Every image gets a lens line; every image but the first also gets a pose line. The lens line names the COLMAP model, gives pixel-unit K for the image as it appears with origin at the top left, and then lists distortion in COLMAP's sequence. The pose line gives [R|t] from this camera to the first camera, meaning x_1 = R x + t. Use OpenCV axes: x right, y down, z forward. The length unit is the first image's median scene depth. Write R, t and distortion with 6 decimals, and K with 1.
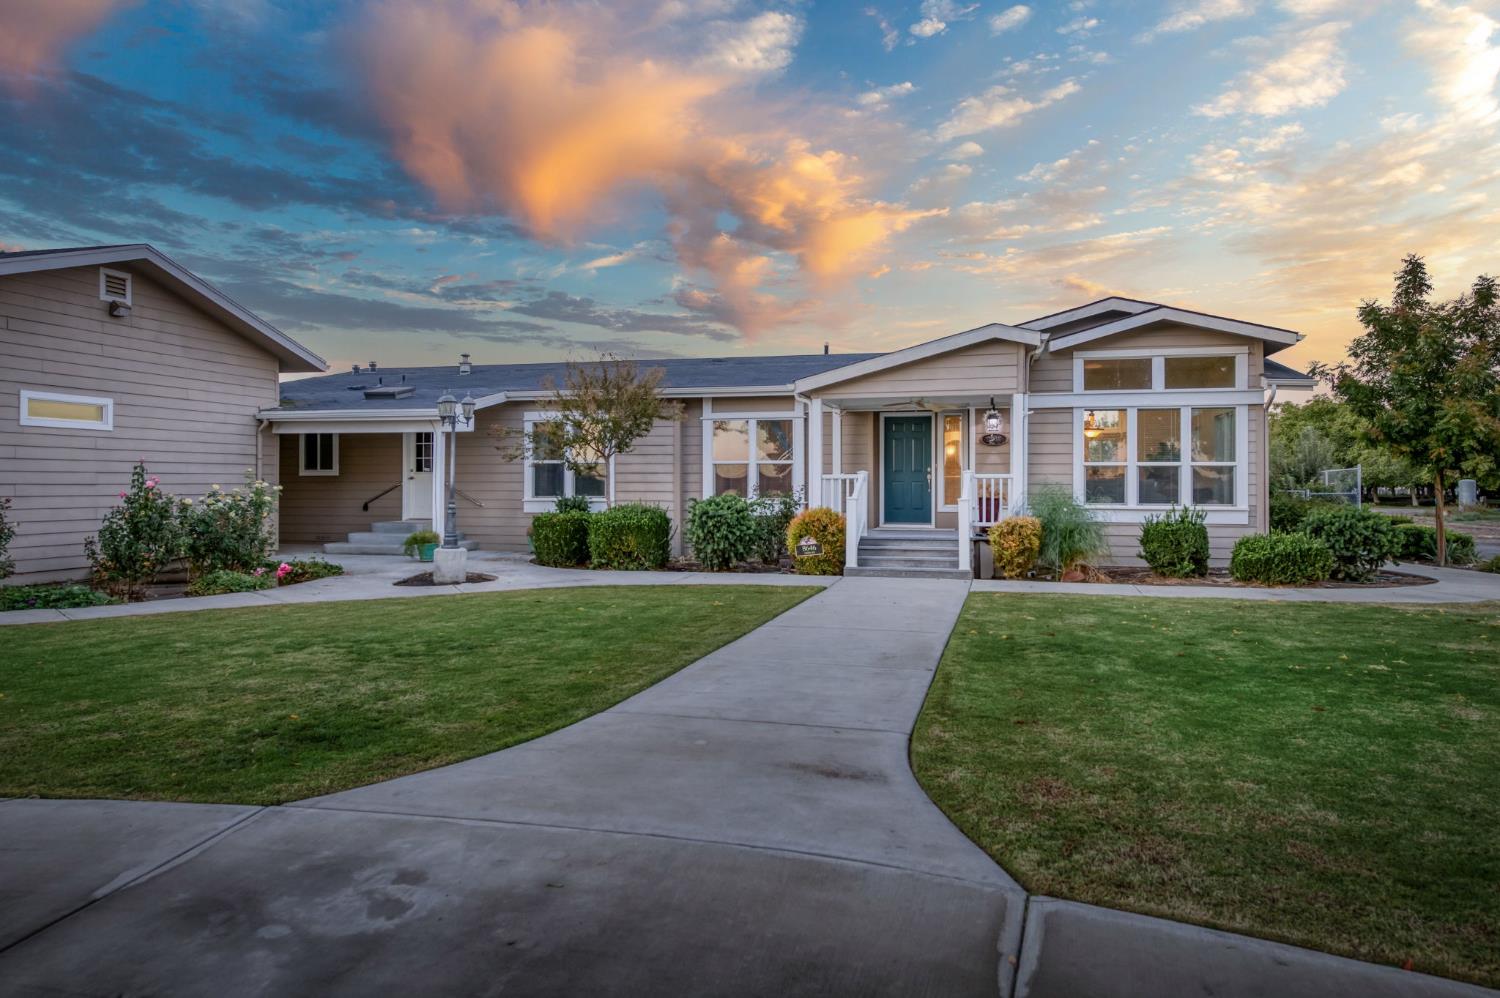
lens RADIAL K [[623.0, 0, 754.5], [0, 623.0, 482.8], [0, 0, 1]] dist [-0.001223, -0.000595]
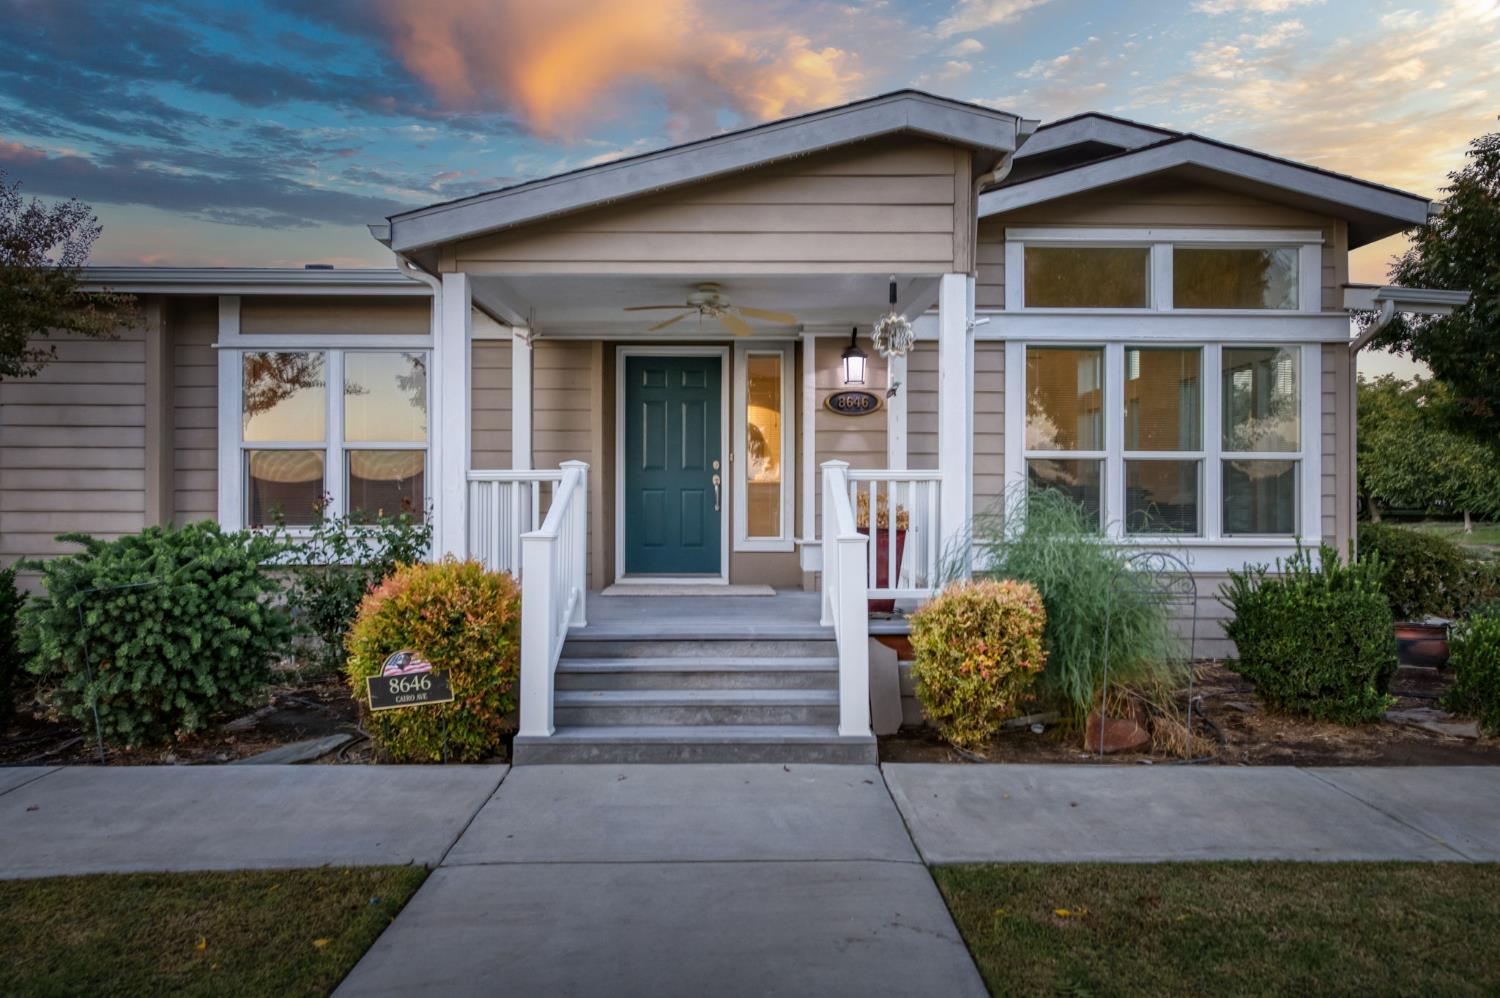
lens RADIAL K [[723.1, 0, 750.0], [0, 723.1, 499.0], [0, 0, 1]] dist [0.000927, -0.000416]
pose [[0.927449, -0.002318, 0.373944, 0.111410], [-0.001161, 0.999958, 0.009079, 0.000509], [-0.373949, -0.008854, 0.927407, 0.561842]]
